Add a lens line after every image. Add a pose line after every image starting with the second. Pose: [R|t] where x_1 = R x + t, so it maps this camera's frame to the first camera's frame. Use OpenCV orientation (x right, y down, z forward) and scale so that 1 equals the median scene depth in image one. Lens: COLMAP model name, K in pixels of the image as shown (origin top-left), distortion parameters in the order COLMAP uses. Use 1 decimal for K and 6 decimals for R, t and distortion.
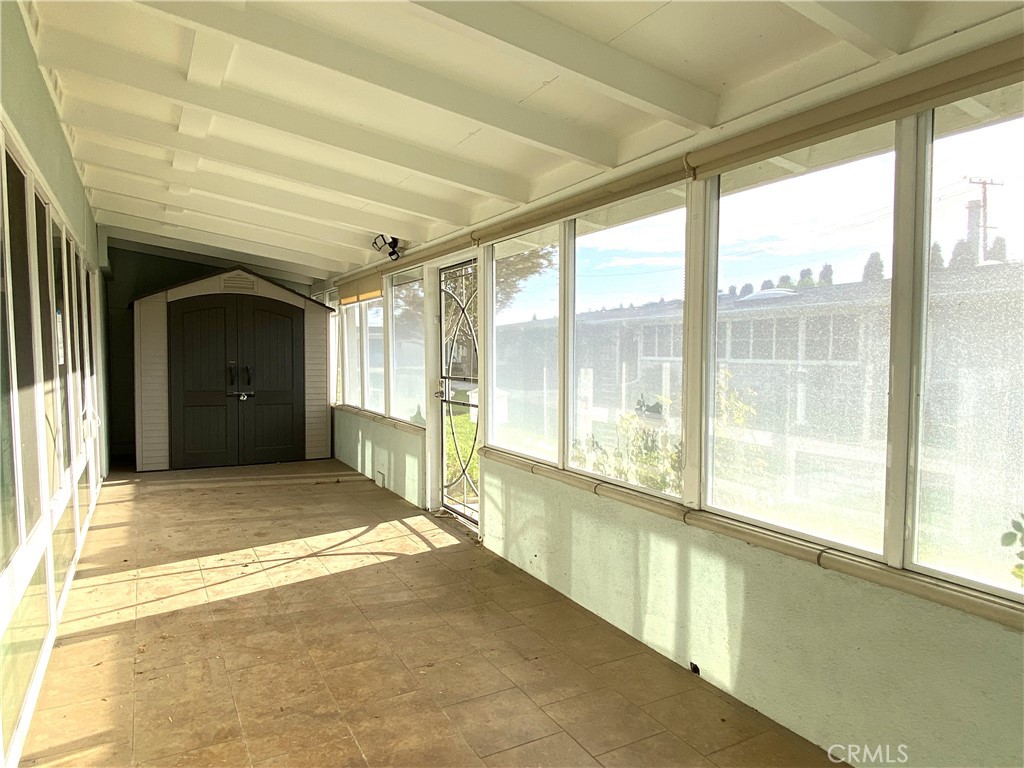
lens RADIAL K [[641.8, 0, 507.9], [0, 641.8, 386.8], [0, 0, 1]] dist [0.048020, -0.040018]
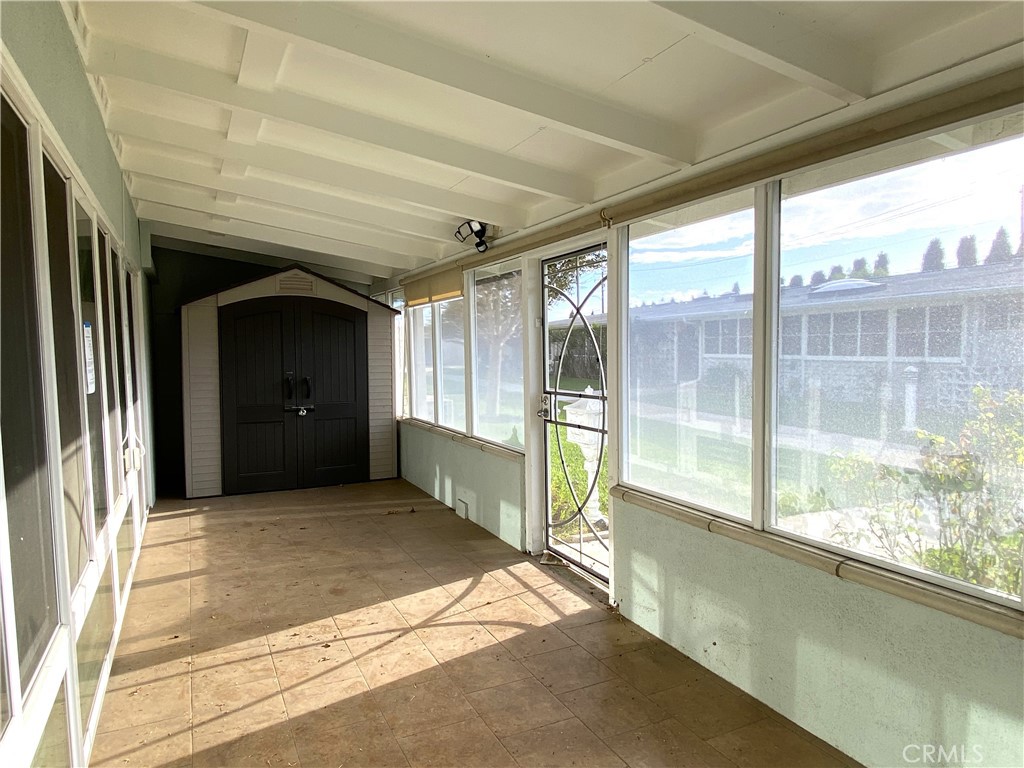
lens RADIAL K [[641.8, 0, 510.3], [0, 641.8, 385.2], [0, 0, 1]] dist [0.048020, -0.040018]
pose [[0.998590, -0.012000, -0.051711, -0.104455], [0.012082, 0.999926, 0.001277, -0.025356], [0.051692, -0.001900, 0.998661, 0.175699]]
